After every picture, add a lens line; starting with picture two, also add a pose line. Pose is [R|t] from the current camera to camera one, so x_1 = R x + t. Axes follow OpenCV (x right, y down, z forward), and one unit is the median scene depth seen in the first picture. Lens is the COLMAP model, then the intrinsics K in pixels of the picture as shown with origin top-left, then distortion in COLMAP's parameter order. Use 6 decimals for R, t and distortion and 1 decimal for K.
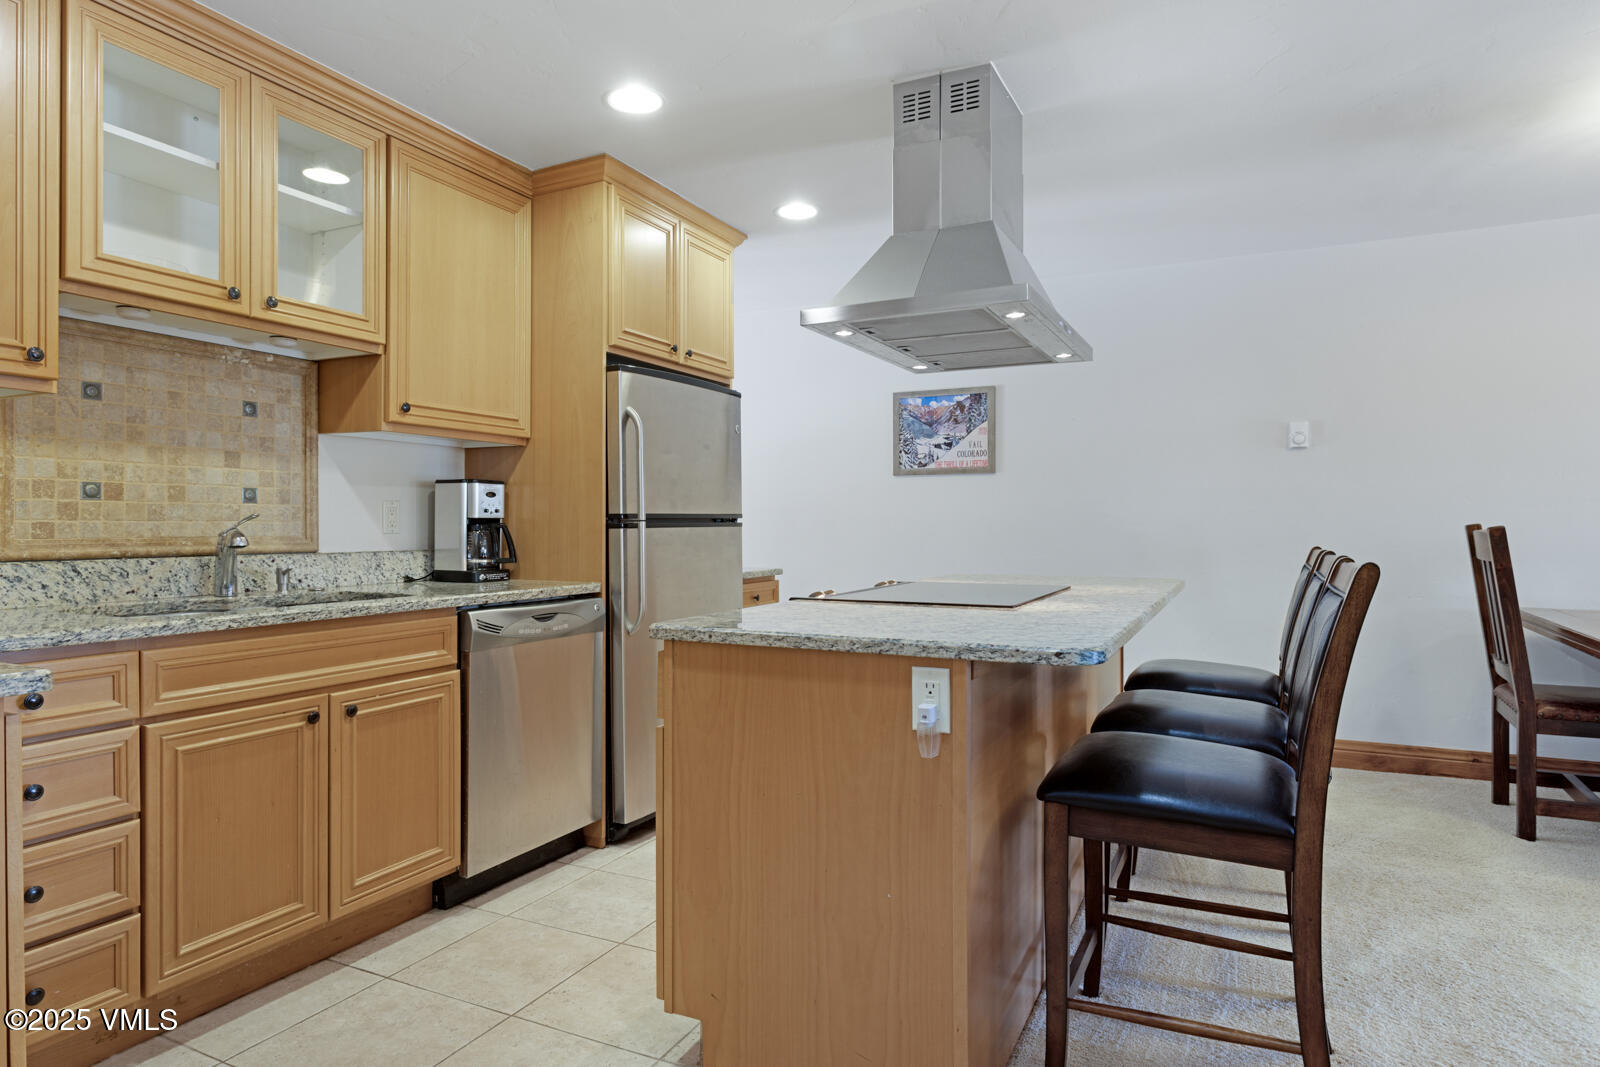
lens RADIAL K [[909.5, 0, 800.0], [0, 909.5, 533.5], [0, 0, 1]] dist [0.002215, 0.000104]
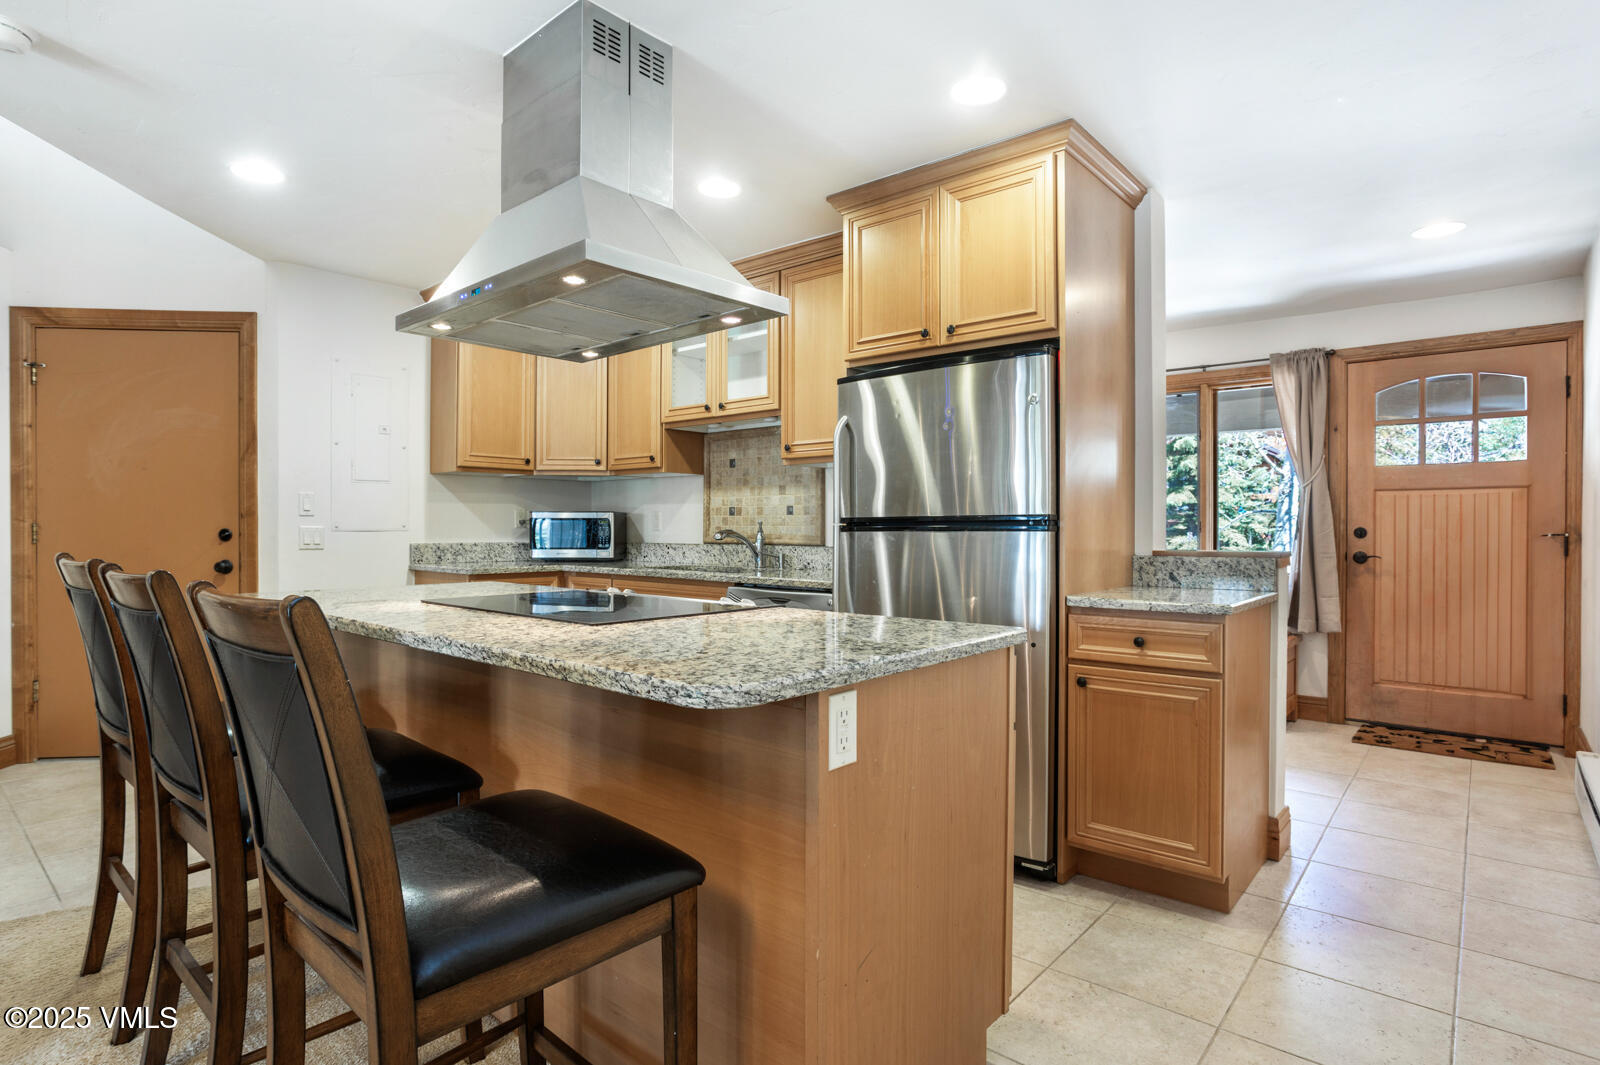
lens RADIAL K [[835.1, 0, 800.0], [0, 835.1, 532.5], [0, 0, 1]] dist [-0.046172, 0.000105]
pose [[-0.243865, 0.007357, -0.969781, 0.899403], [-0.009671, 0.999903, 0.010018, -0.016311], [0.969761, 0.011822, -0.243770, 1.398580]]
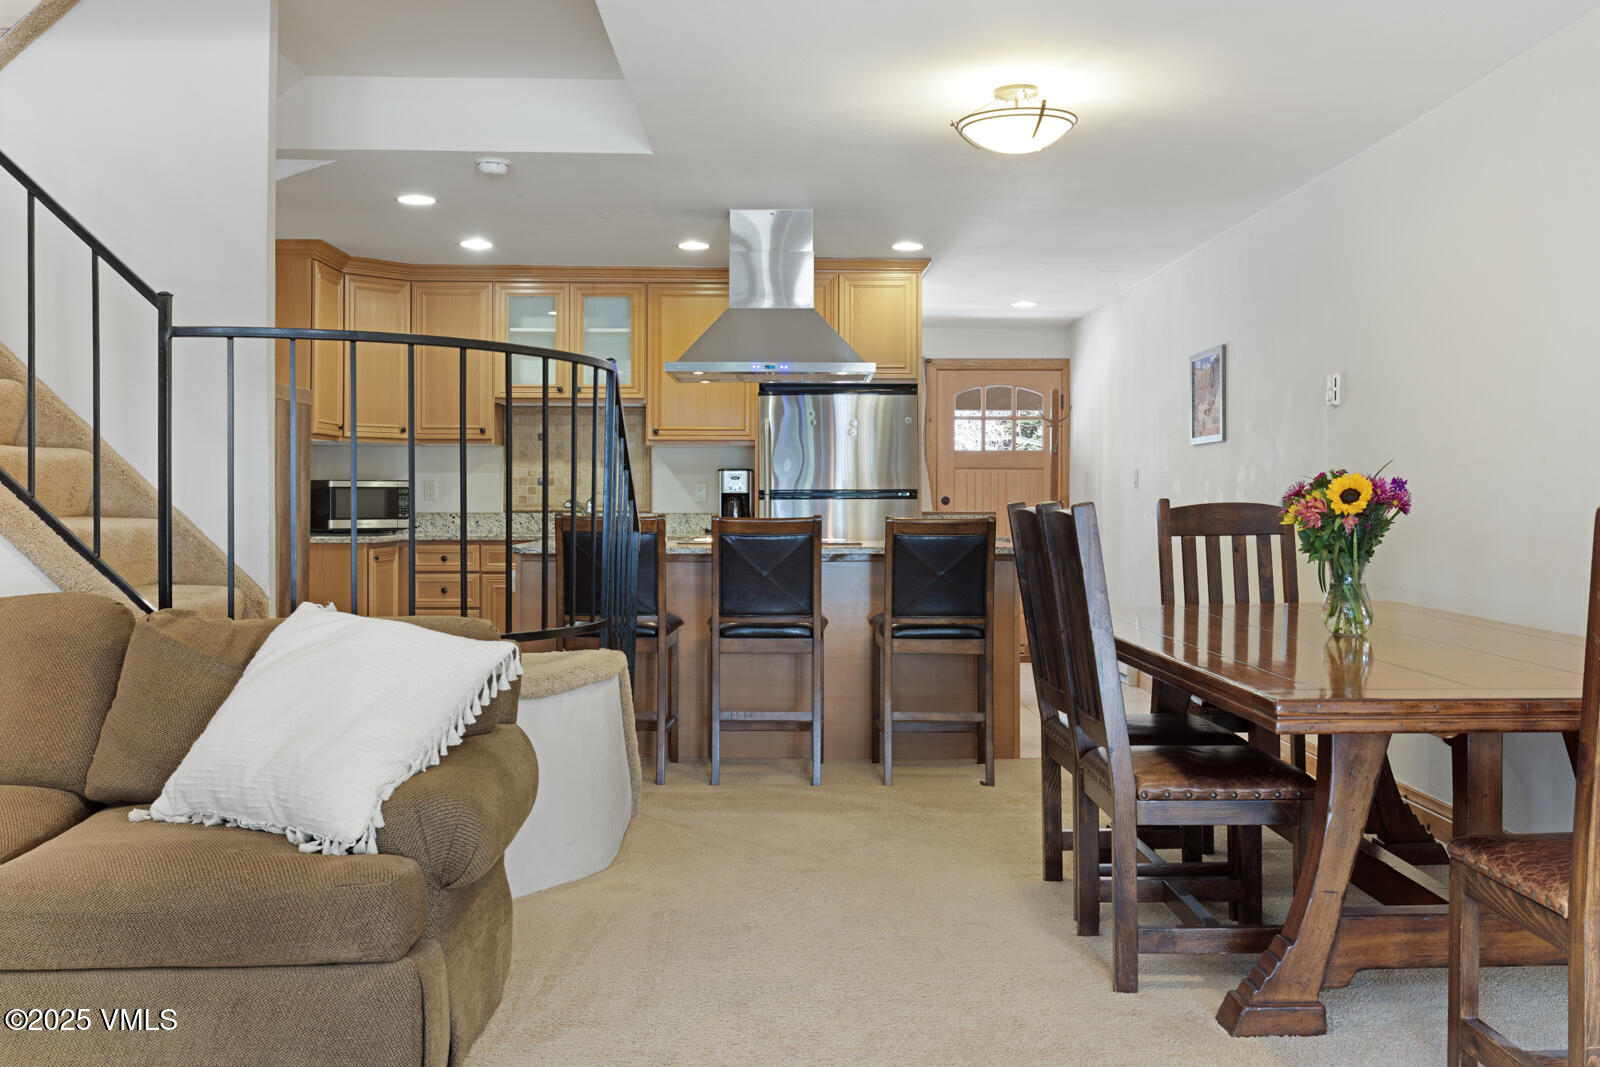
lens RADIAL K [[1483.7, 0, 794.9], [0, 1483.7, 488.7], [0, 0, 1]] dist [0.010934, 0.004016]
pose [[0.440769, -0.003961, -0.897612, 2.385003], [-0.010330, 0.999902, -0.009485, -0.001340], [0.897561, 0.013453, 0.440685, -0.038262]]
